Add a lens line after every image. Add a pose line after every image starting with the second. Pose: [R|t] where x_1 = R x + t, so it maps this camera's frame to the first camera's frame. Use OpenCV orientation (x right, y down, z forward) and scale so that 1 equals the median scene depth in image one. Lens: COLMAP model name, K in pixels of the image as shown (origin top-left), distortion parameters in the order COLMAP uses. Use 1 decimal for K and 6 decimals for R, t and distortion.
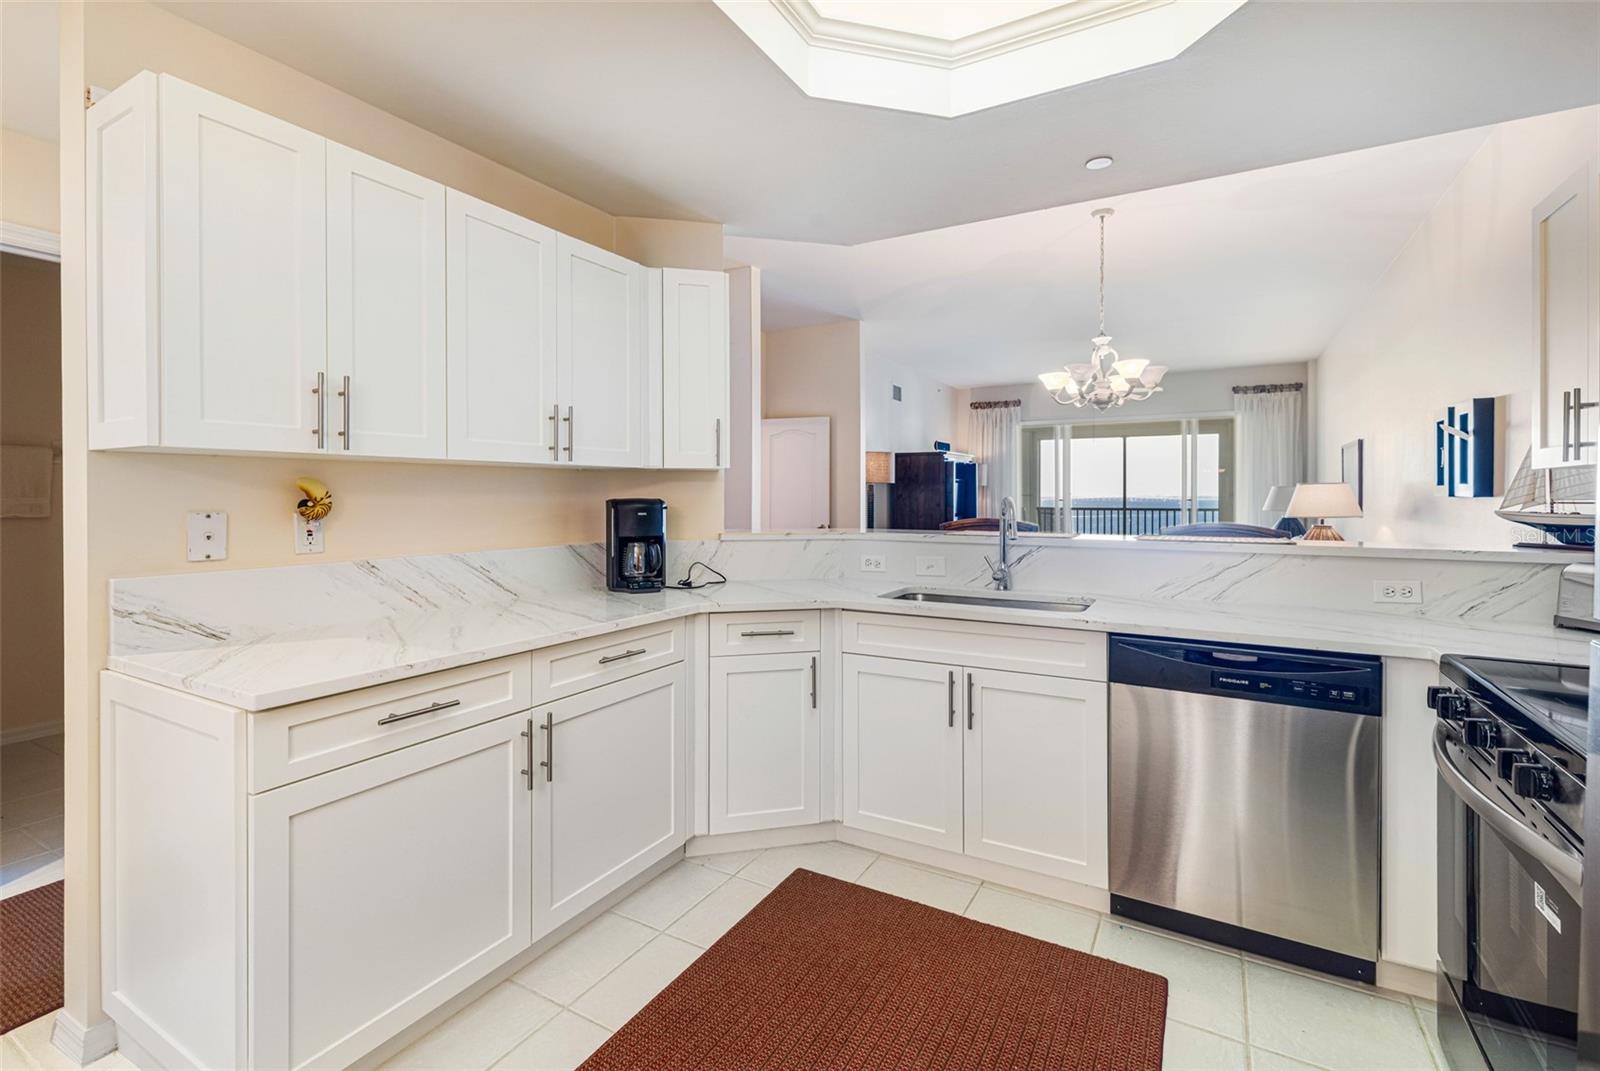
lens RADIAL K [[703.5, 0, 792.0], [0, 703.5, 495.3], [0, 0, 1]] dist [0.001674, 0.000295]
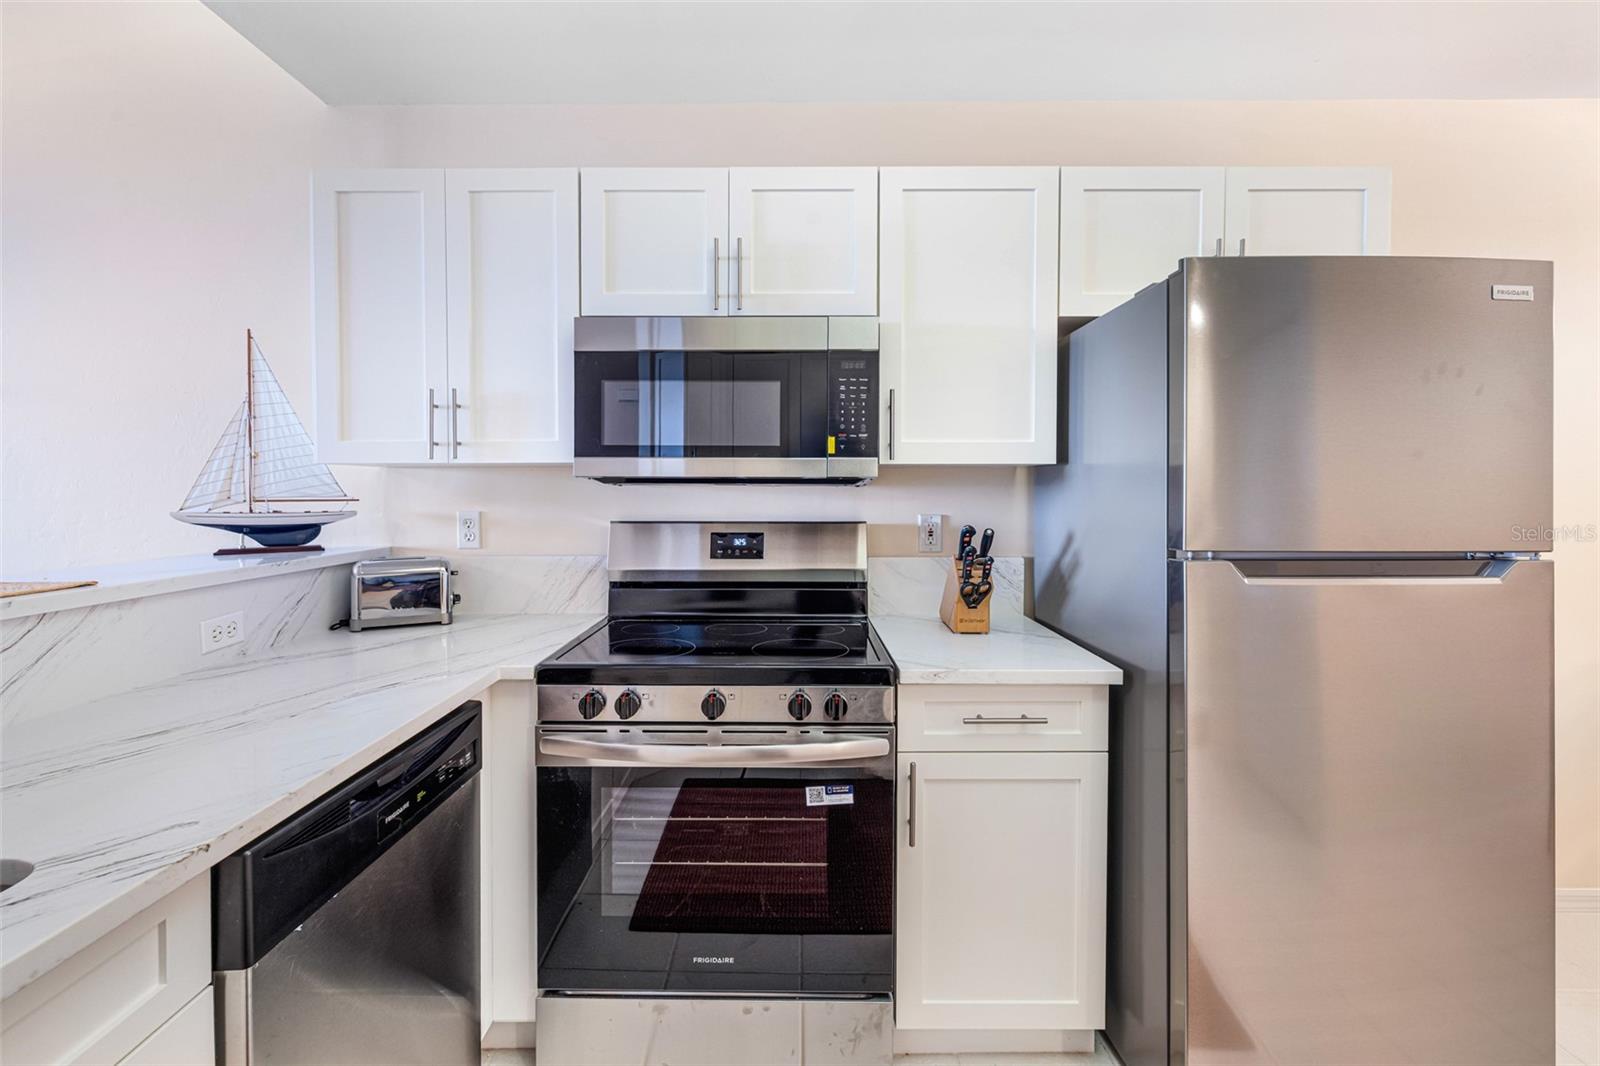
lens RADIAL K [[703.5, 0, 792.0], [0, 703.5, 492.8], [0, 0, 1]] dist [0.001674, 0.000295]
pose [[-0.505023, -0.005325, 0.863089, -0.027366], [0.001192, 0.999976, 0.006867, -0.004830], [-0.863105, 0.004497, -0.505005, 0.839382]]
